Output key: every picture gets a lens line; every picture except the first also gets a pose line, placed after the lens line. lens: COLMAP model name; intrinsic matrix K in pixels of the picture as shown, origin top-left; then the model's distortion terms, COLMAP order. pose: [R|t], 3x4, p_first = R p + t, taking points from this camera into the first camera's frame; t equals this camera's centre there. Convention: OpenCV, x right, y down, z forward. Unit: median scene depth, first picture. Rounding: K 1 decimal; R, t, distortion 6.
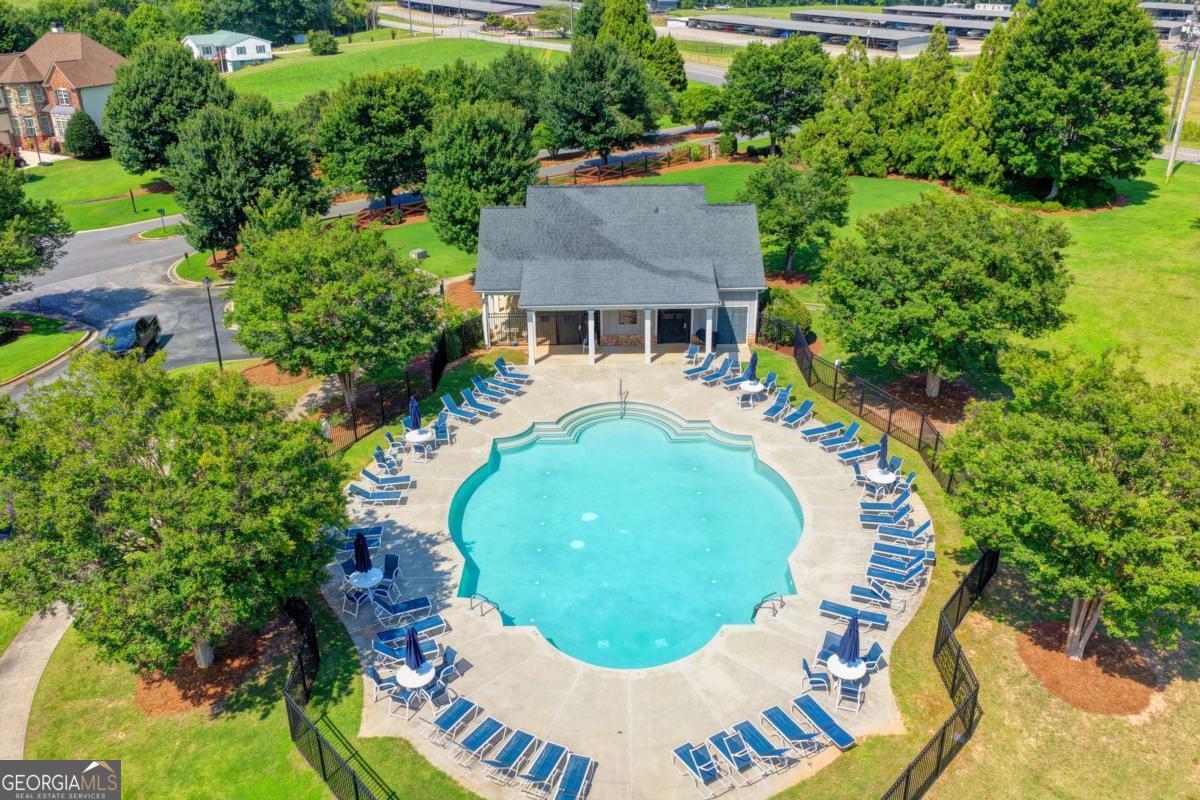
lens RADIAL K [[996.5, 0, 600.0], [0, 996.5, 400.0], [0, 0, 1]] dist [-0.014229, 0.034066]
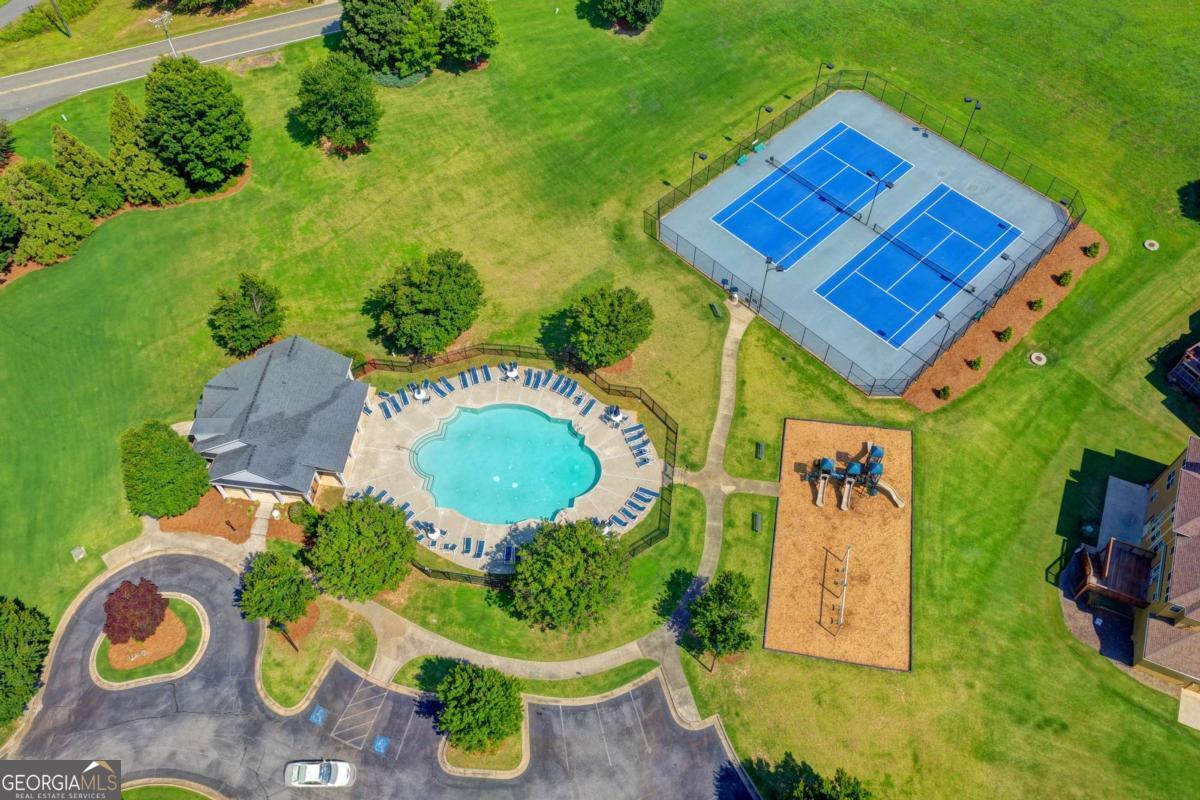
lens RADIAL K [[996.5, 0, 600.0], [0, 996.5, 400.0], [0, 0, 1]] dist [-0.014229, 0.034066]
pose [[0.129096, -0.816153, 0.563230, -1.124199], [0.413035, 0.560624, 0.717706, -1.536654], [-0.901519, 0.139981, 0.409474, -0.243447]]
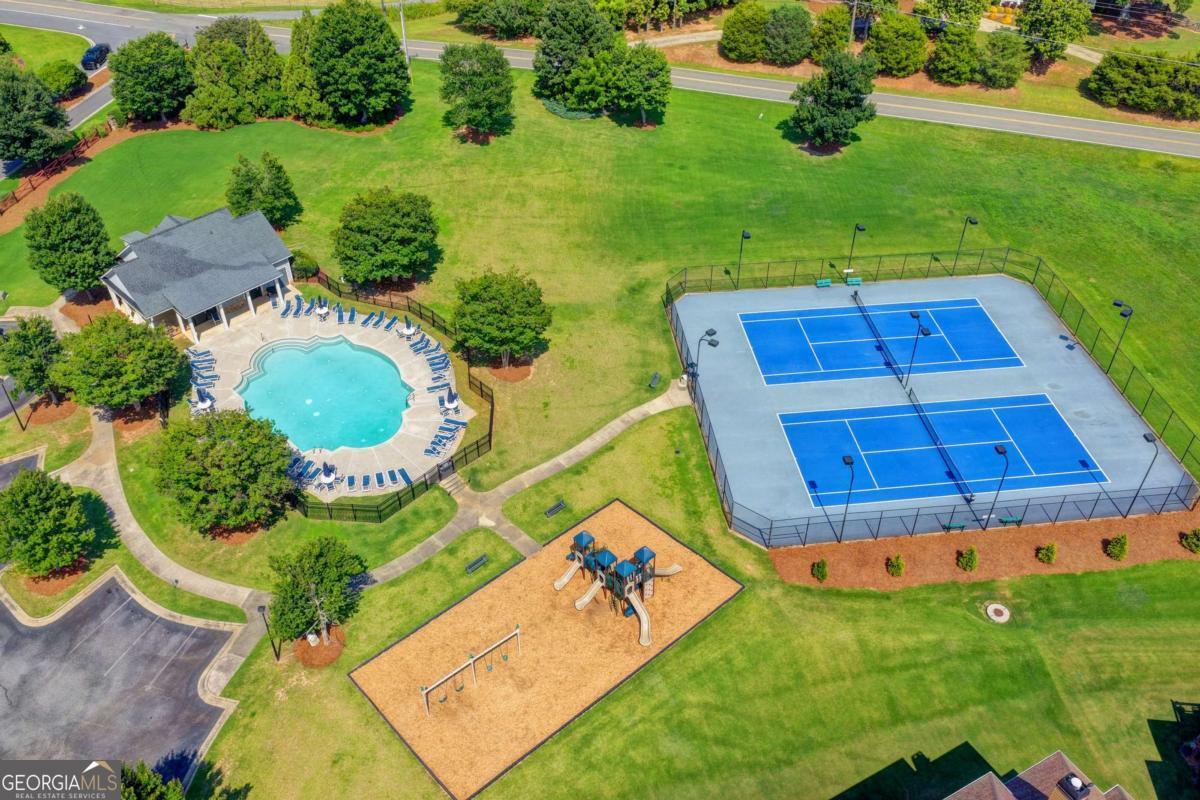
lens RADIAL K [[996.5, 0, 600.0], [0, 996.5, 400.0], [0, 0, 1]] dist [-0.014229, 0.034066]
pose [[0.706281, -0.449292, 0.547087, -0.721346], [0.294035, 0.889160, 0.350624, -0.445581], [-0.643981, -0.086777, 0.760104, -1.049616]]
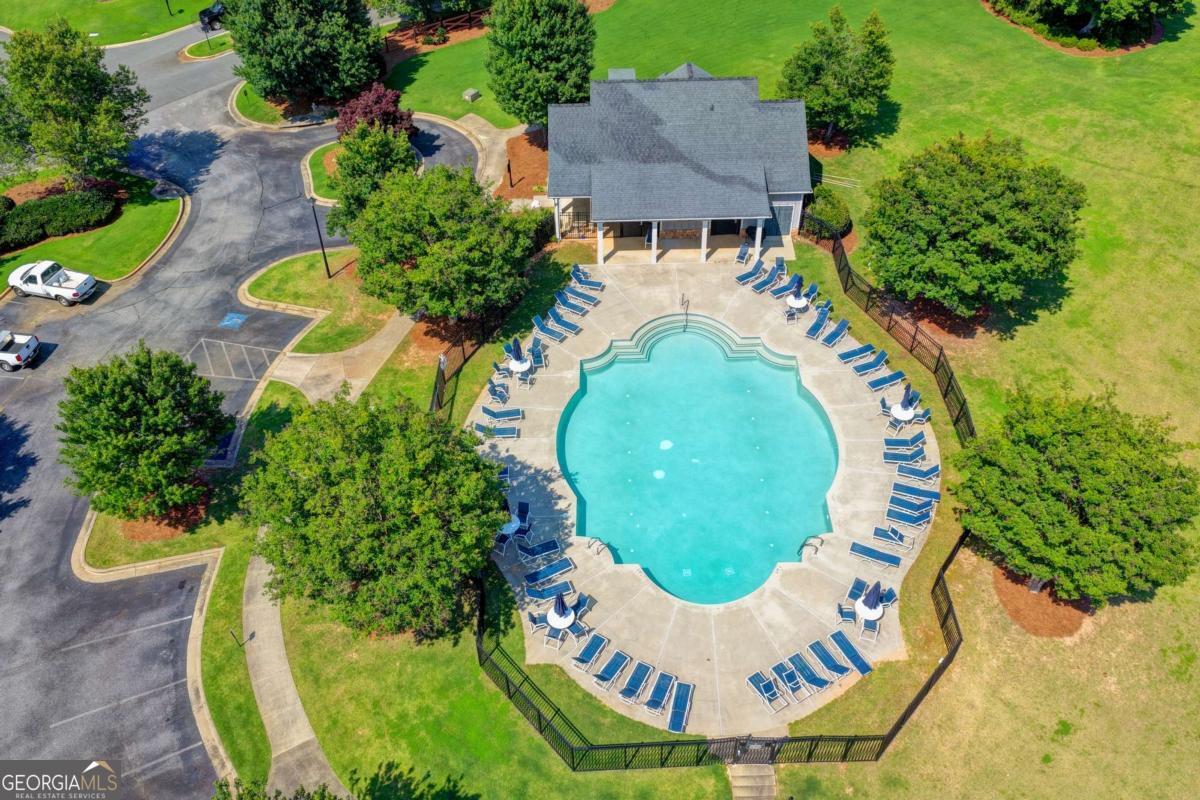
lens RADIAL K [[996.5, 0, 600.0], [0, 996.5, 400.0], [0, 0, 1]] dist [-0.014229, 0.034066]
pose [[0.999965, -0.008359, 0.000086, -0.087189], [0.007863, 0.944046, 0.329719, -0.323637], [-0.002838, -0.329707, 0.944079, -0.151820]]
